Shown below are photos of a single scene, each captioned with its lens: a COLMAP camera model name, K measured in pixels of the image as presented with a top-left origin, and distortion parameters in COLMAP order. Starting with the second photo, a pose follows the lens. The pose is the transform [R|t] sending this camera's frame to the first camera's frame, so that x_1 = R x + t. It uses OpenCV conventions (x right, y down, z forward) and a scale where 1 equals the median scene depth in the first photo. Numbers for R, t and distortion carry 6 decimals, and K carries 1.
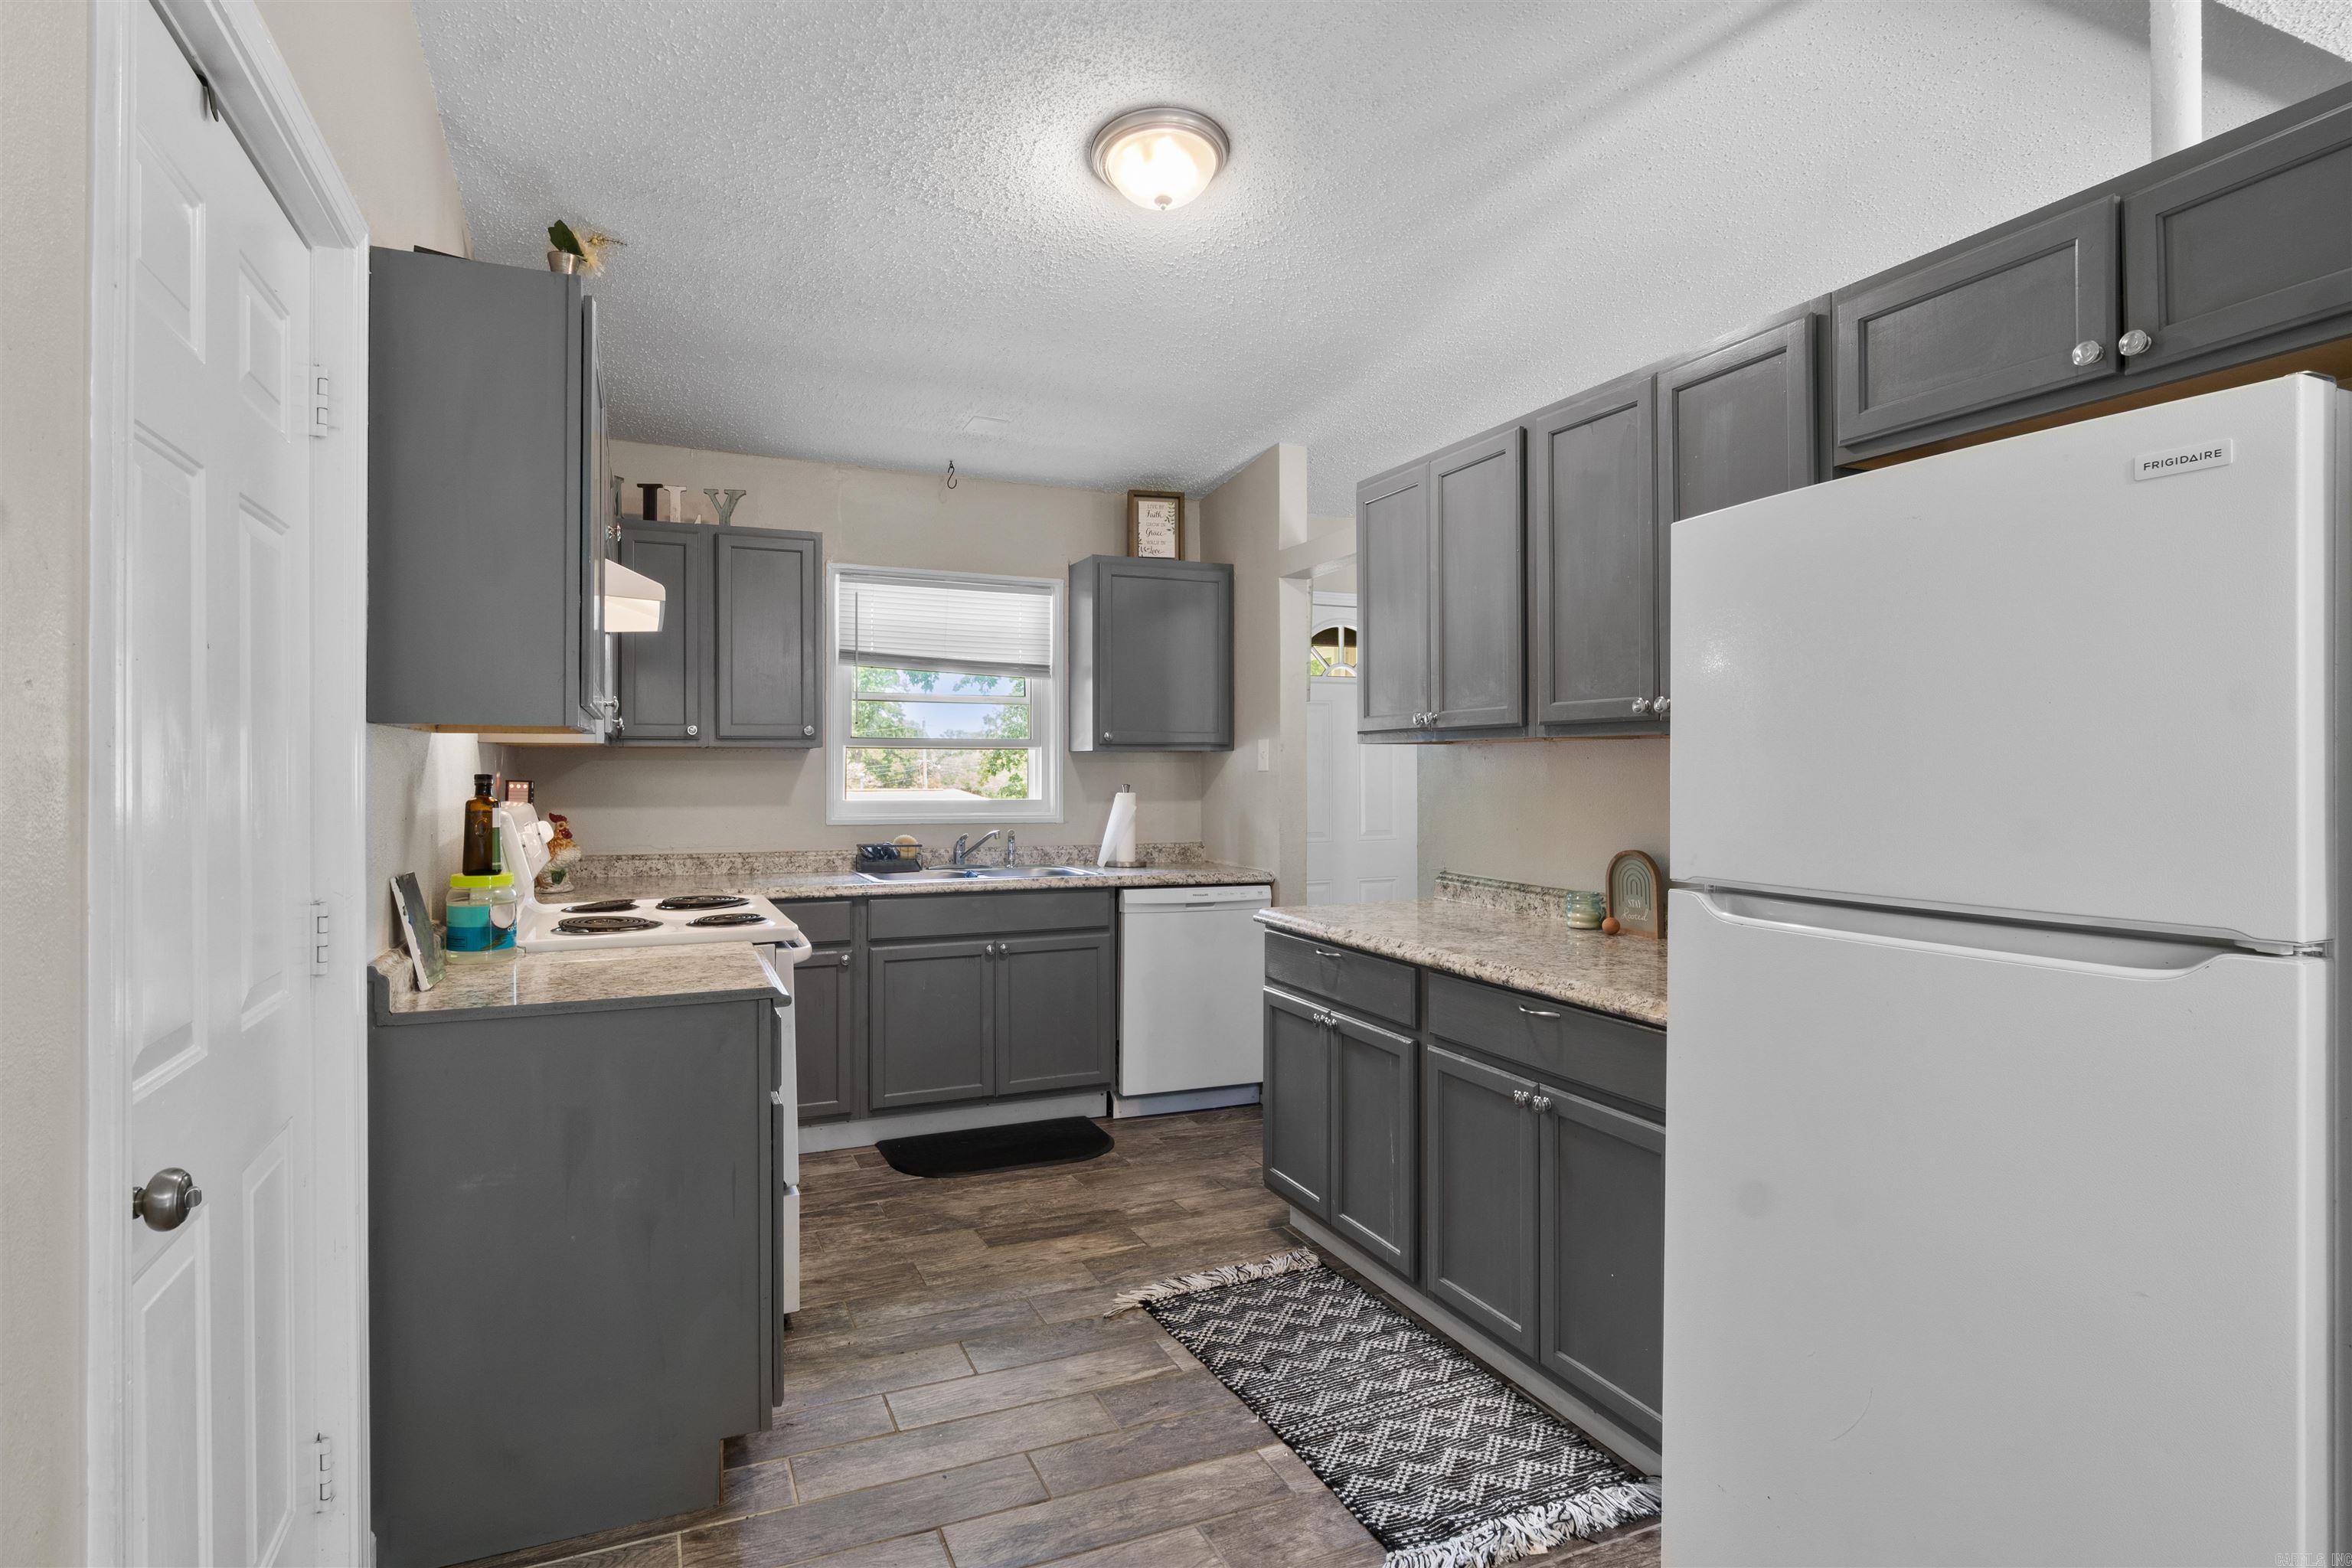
lens RADIAL K [[1203.9, 0, 1160.3], [0, 1203.9, 768.2], [0, 0, 1]] dist [-0.006740, 0.004951]
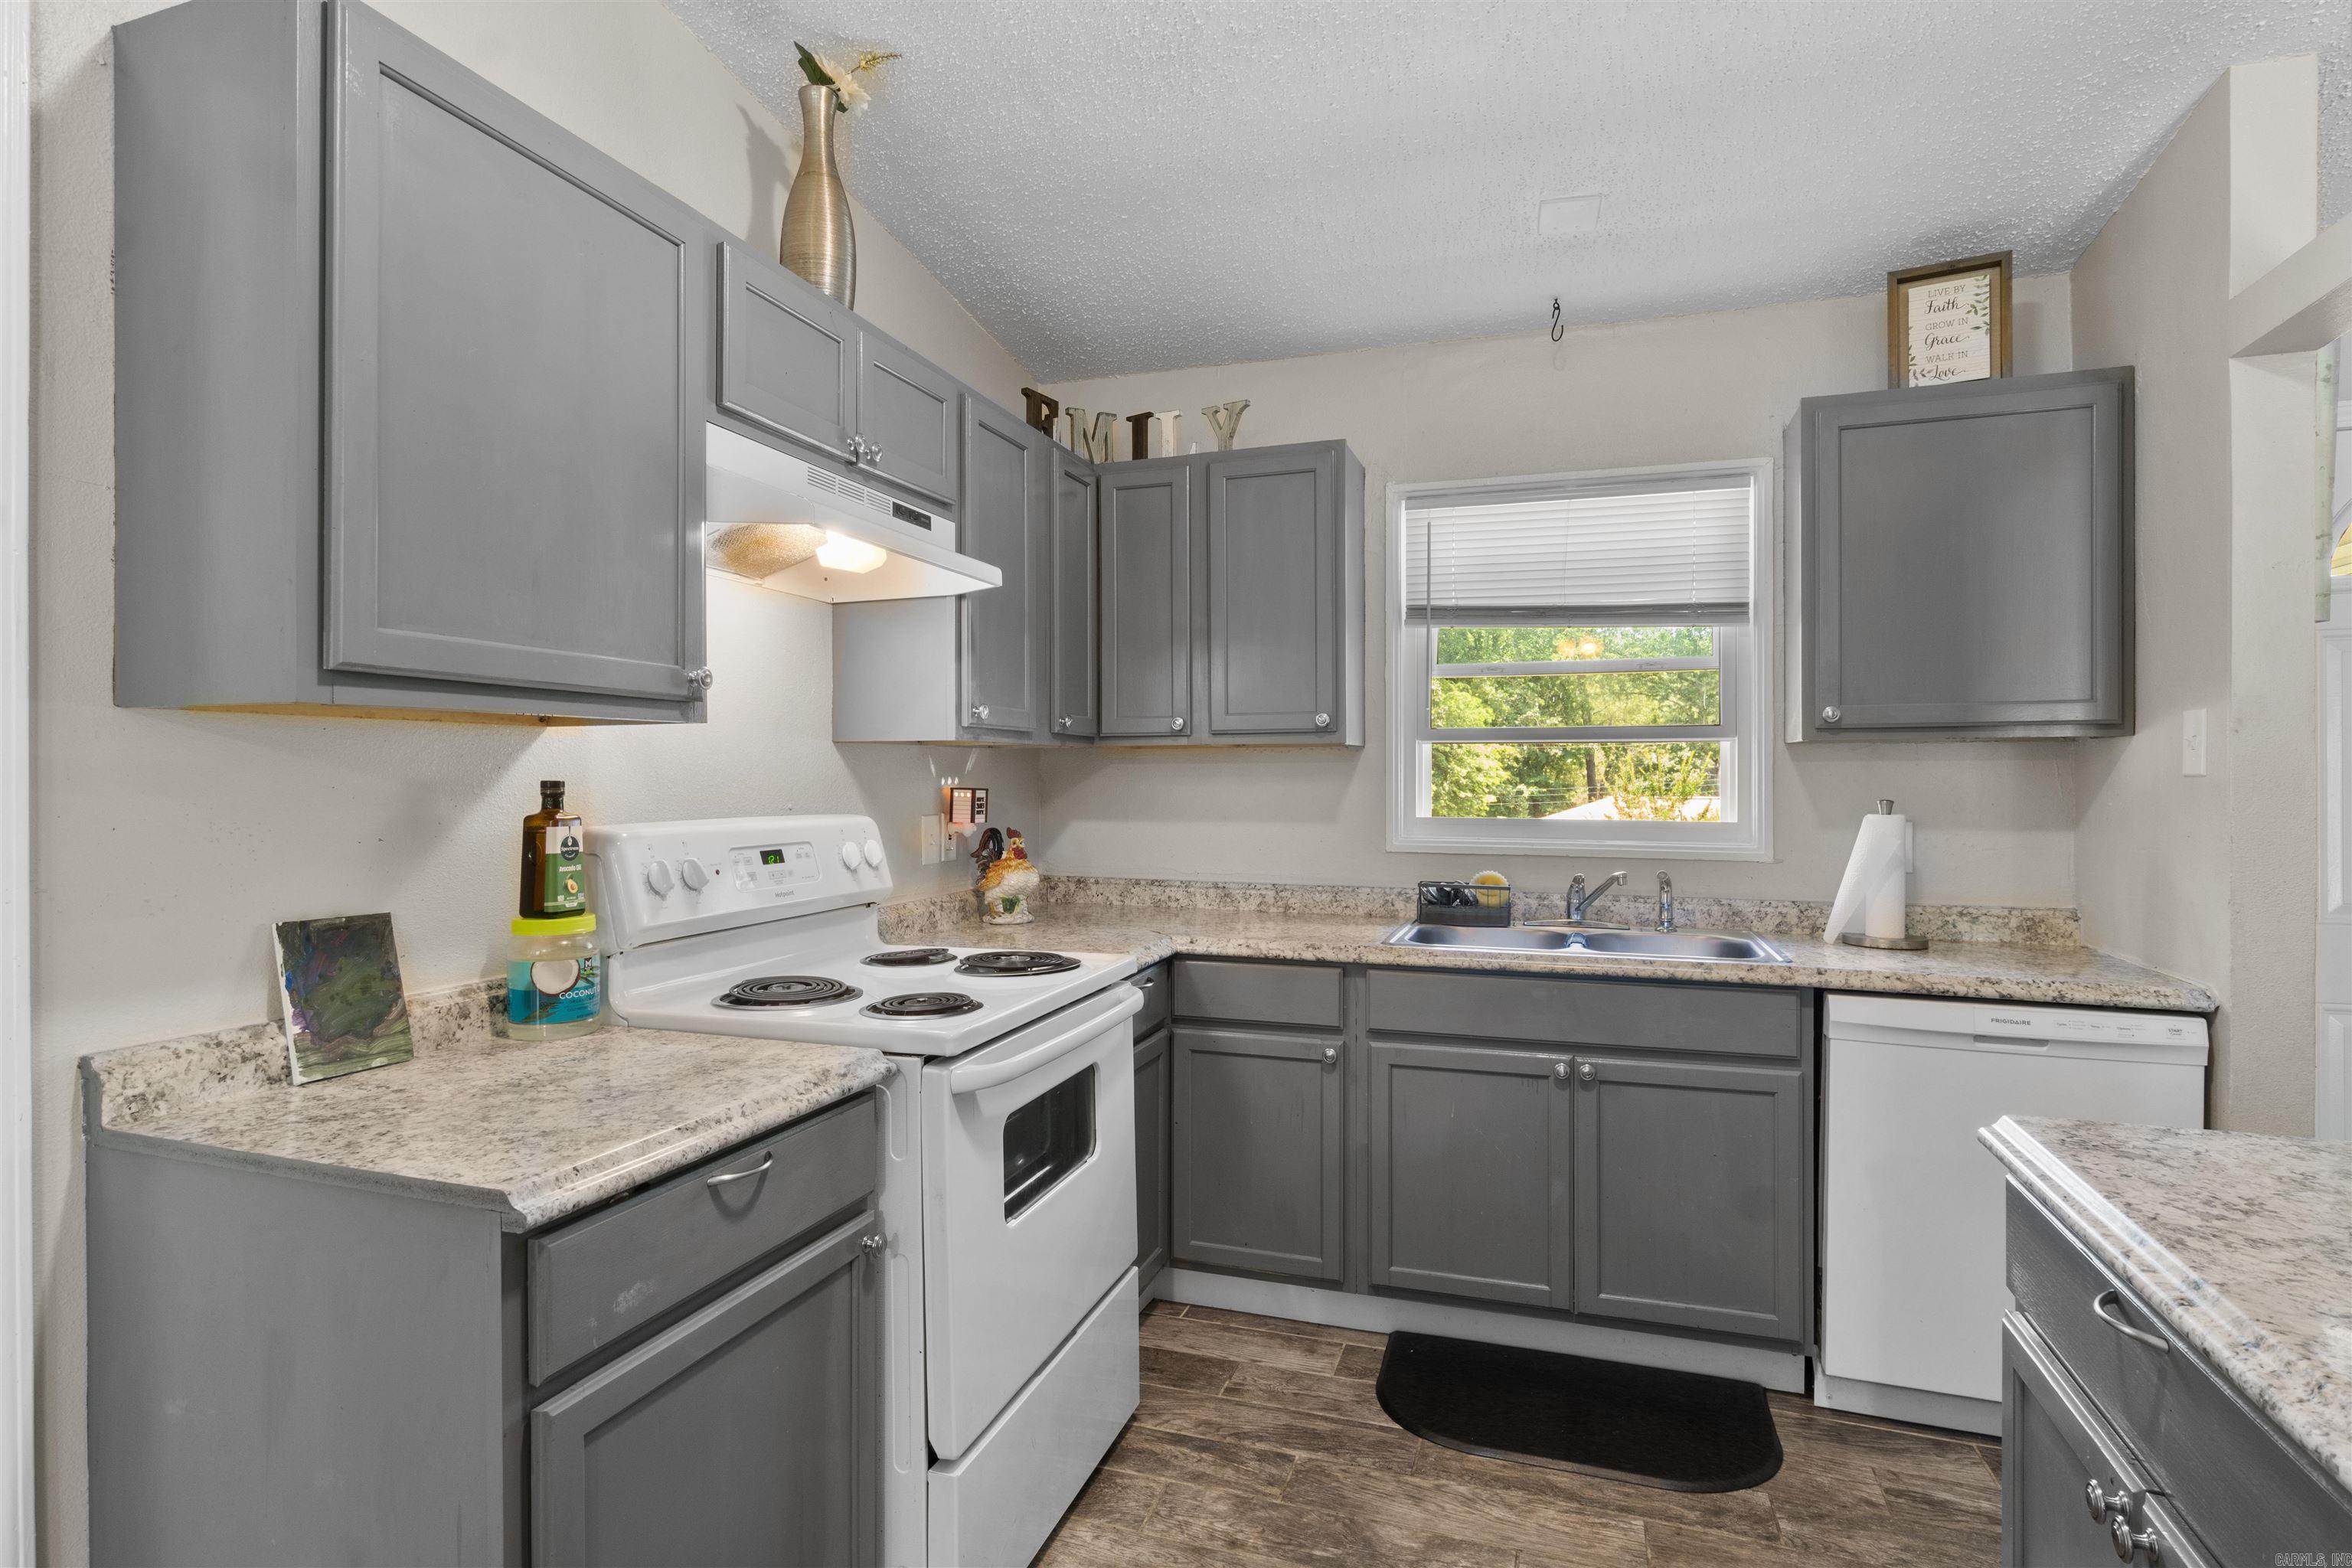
lens RADIAL K [[1203.9, 0, 1157.0], [0, 1203.9, 780.7], [0, 0, 1]] dist [-0.006740, 0.004951]
pose [[0.733944, 0.000932, -0.679209, 0.114918], [0.002174, 0.999991, 0.003721, 0.001950], [0.679206, -0.004208, 0.733935, 0.396163]]
